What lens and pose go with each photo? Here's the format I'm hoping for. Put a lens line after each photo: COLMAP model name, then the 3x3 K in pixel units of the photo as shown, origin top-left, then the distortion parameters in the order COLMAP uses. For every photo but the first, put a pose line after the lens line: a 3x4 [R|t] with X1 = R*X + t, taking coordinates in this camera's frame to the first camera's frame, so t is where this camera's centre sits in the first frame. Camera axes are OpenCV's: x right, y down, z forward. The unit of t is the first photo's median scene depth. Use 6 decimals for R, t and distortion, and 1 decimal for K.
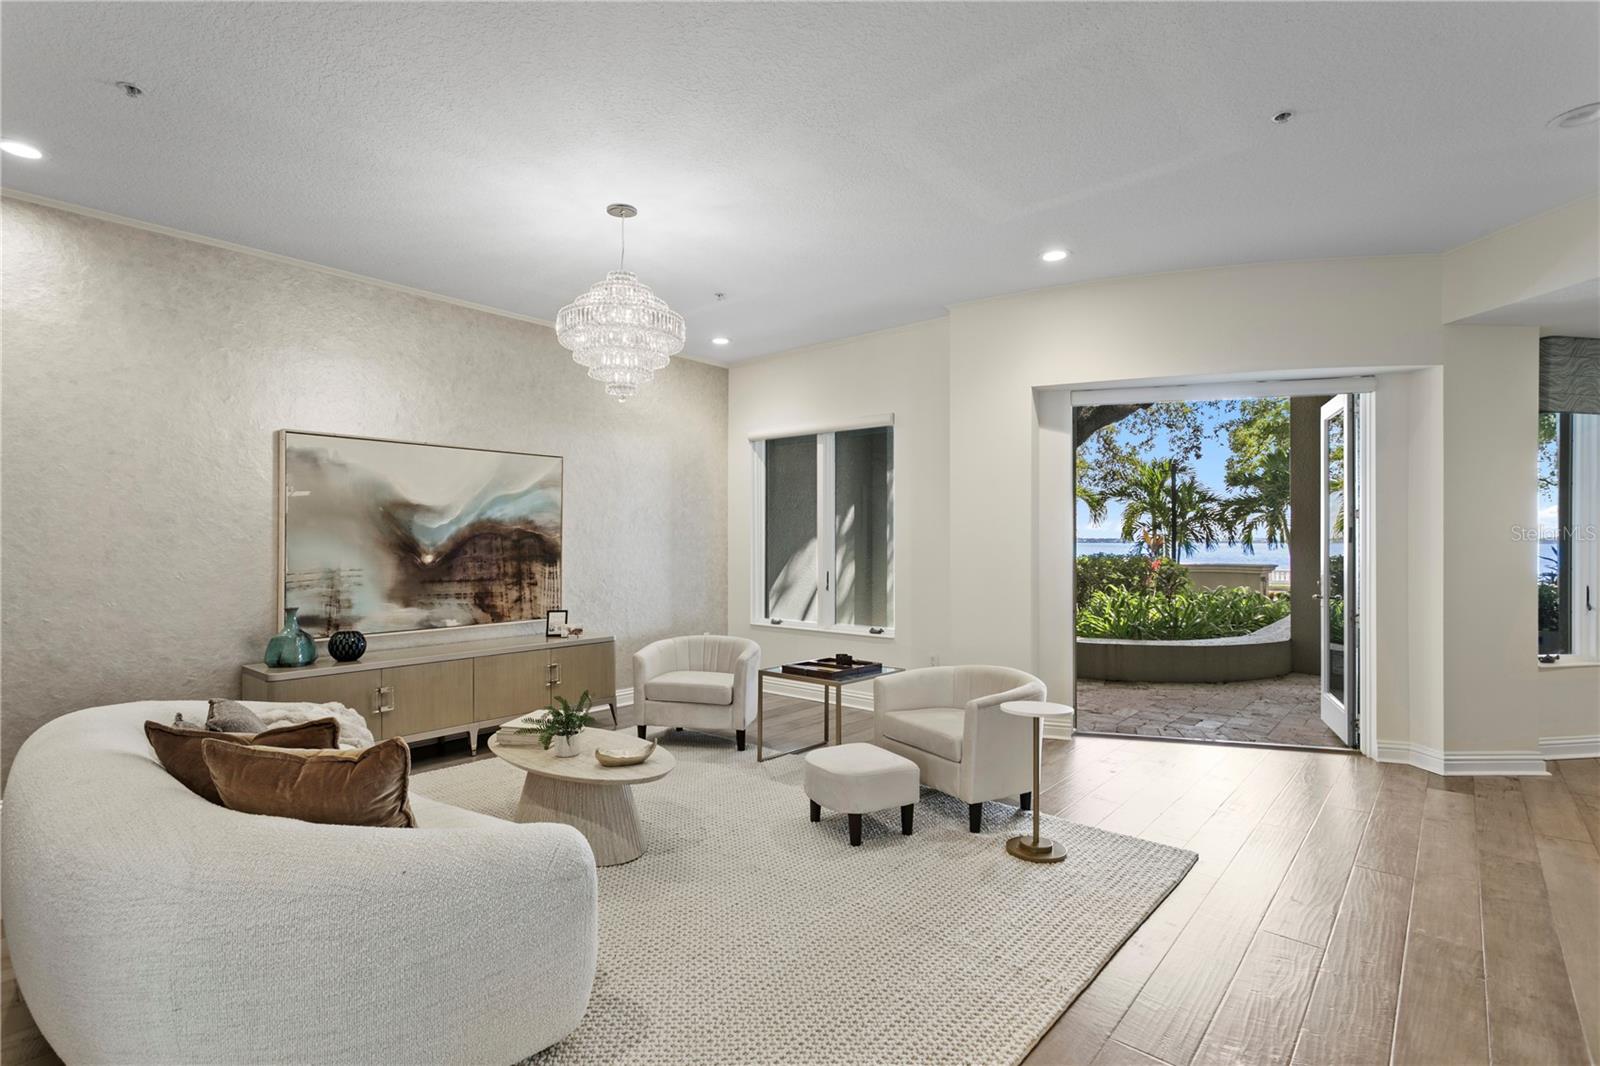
lens RADIAL K [[738.0, 0, 792.6], [0, 738.0, 541.7], [0, 0, 1]] dist [0.005955, 0.000553]
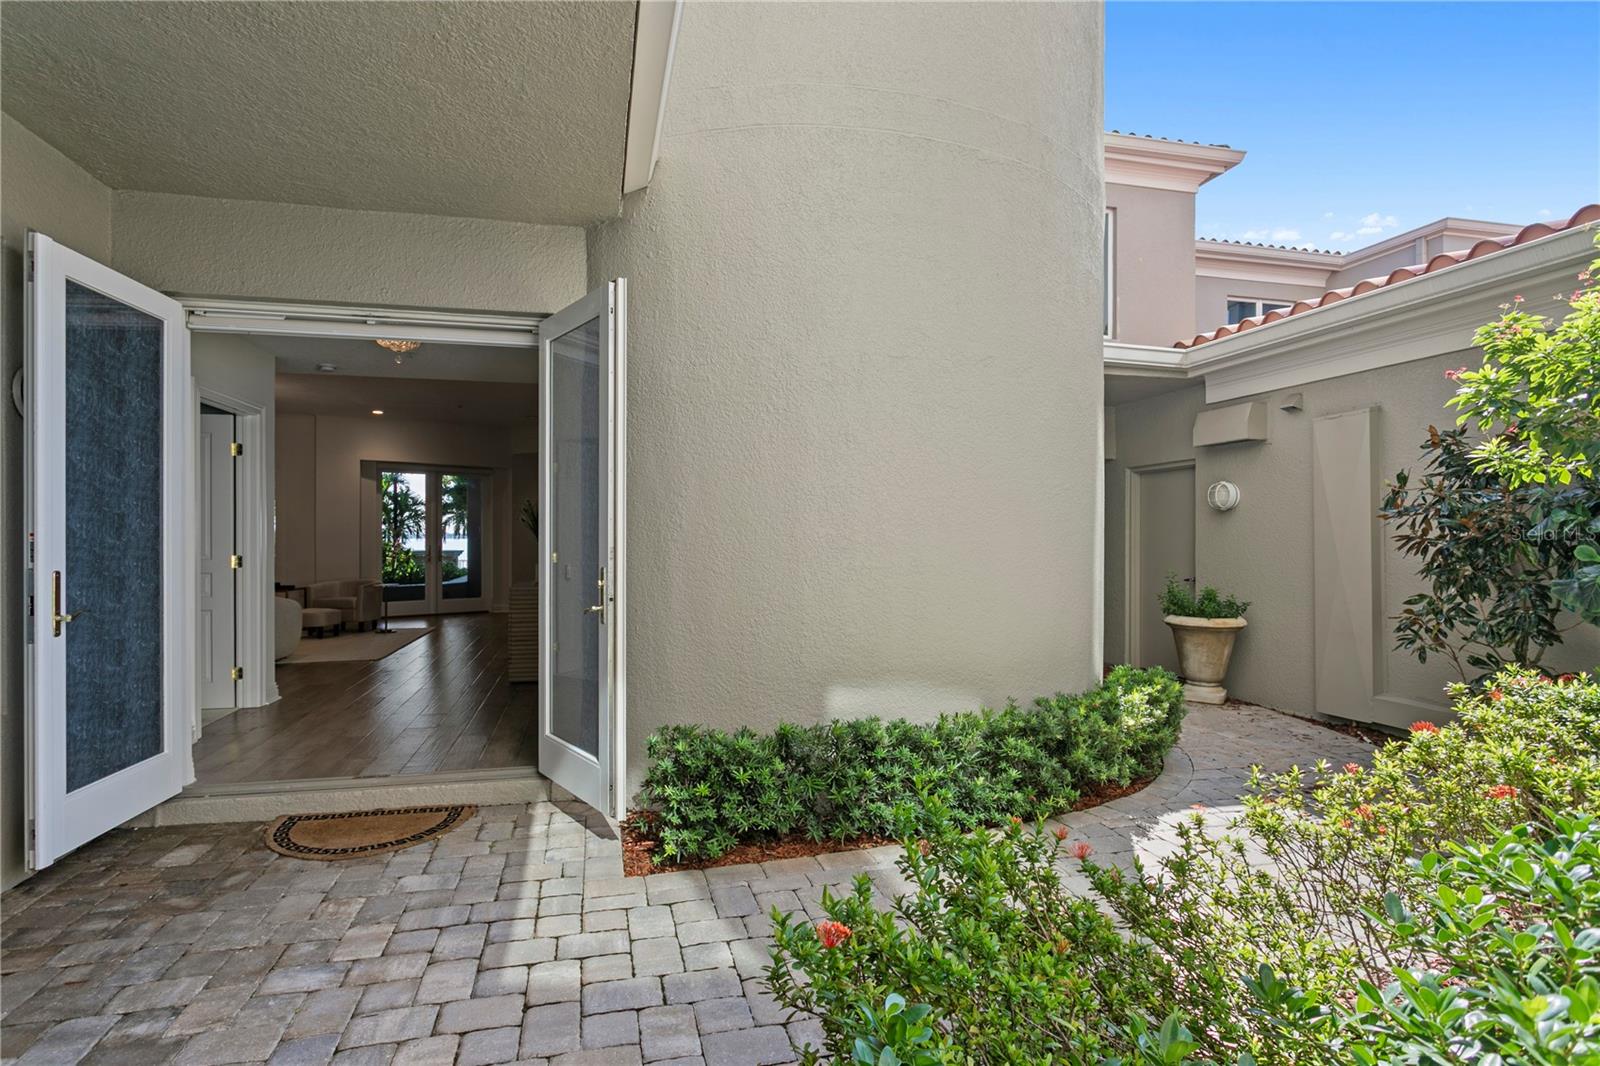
lens RADIAL K [[813.7, 0, 798.4], [0, 813.7, 554.9], [0, 0, 1]] dist [-0.022493, 0.019746]
pose [[0.568113, -0.006293, 0.822927, -0.891787], [-0.012175, 0.999797, 0.016051, 0.018671], [-0.822861, -0.019138, 0.567921, -1.408227]]
